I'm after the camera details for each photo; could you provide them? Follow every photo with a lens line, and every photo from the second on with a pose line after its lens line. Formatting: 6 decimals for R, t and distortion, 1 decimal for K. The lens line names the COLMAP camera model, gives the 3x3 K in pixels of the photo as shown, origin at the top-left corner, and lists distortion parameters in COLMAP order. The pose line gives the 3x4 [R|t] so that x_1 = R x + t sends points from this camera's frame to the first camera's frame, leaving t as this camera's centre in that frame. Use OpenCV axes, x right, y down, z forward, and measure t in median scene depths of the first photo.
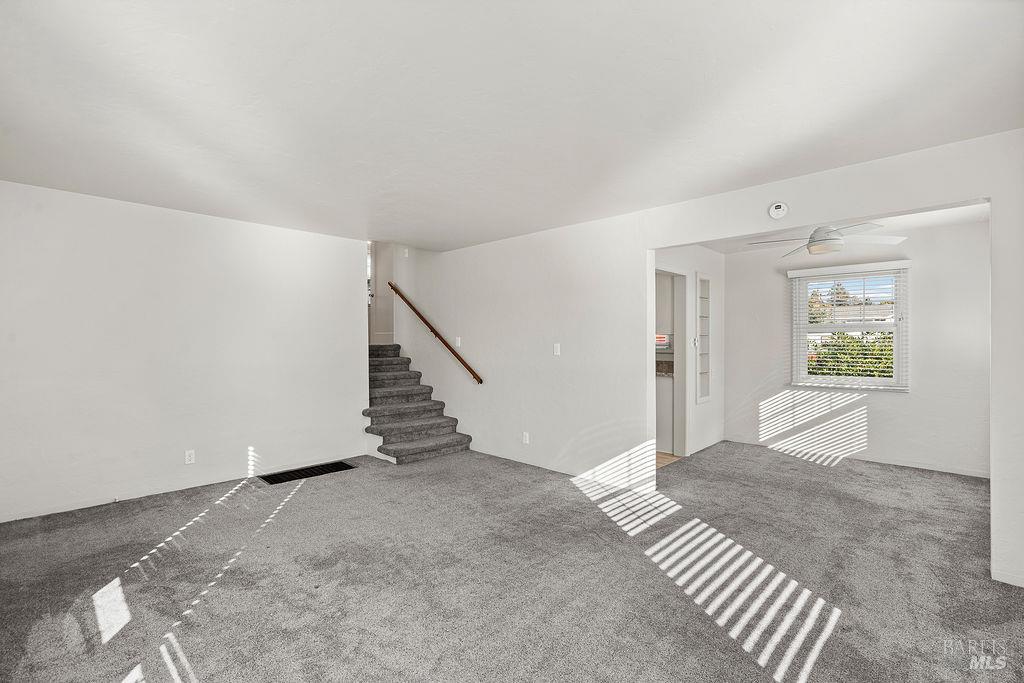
lens RADIAL K [[468.7, 0, 511.6], [0, 468.7, 347.1], [0, 0, 1]] dist [-0.001375, 0.000636]
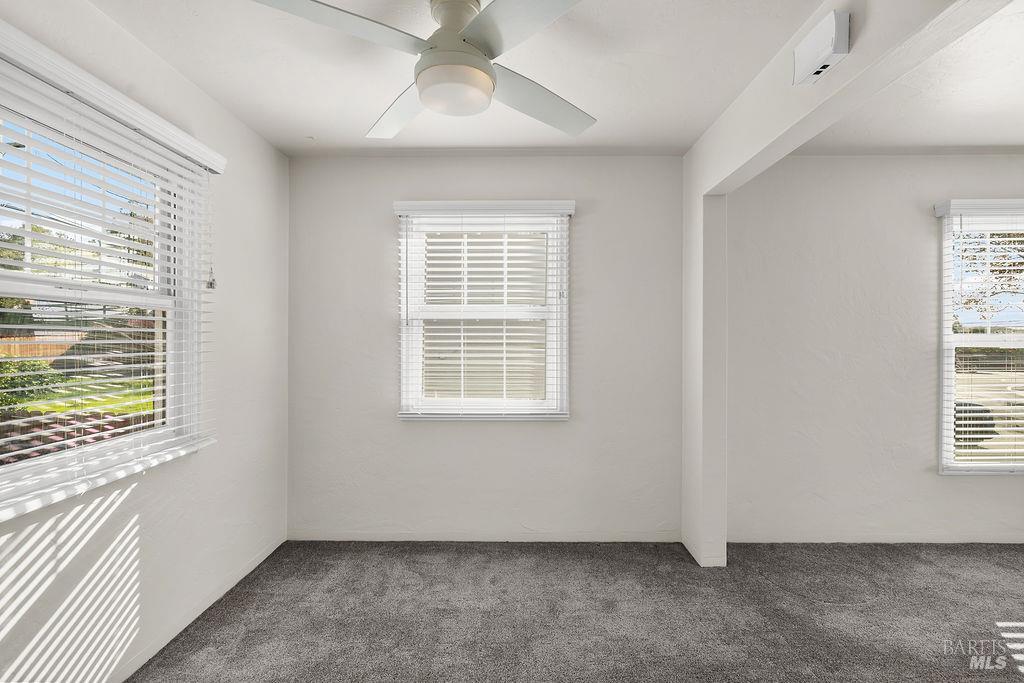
lens RADIAL K [[465.8, 0, 510.0], [0, 465.8, 336.7], [0, 0, 1]] dist [-0.011310, -0.000415]
pose [[-0.679579, 0.006897, 0.733570, 0.286773], [0.008334, 0.999964, -0.001681, -0.006831], [-0.733555, 0.004971, -0.679612, 0.969058]]
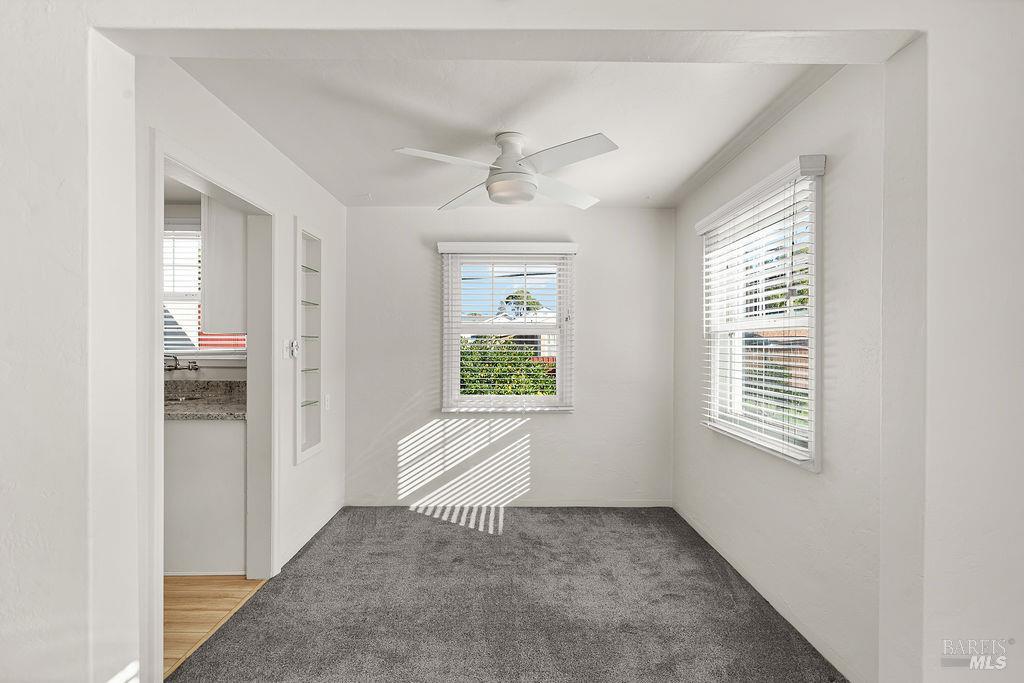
lens RADIAL K [[468.7, 0, 511.6], [0, 468.7, 347.1], [0, 0, 1]] dist [-0.001375, 0.000636]
pose [[0.717524, 0.001283, 0.696533, 0.202353], [0.003775, 0.999976, -0.005731, -0.008473], [-0.696524, 0.006742, 0.717502, 0.452721]]
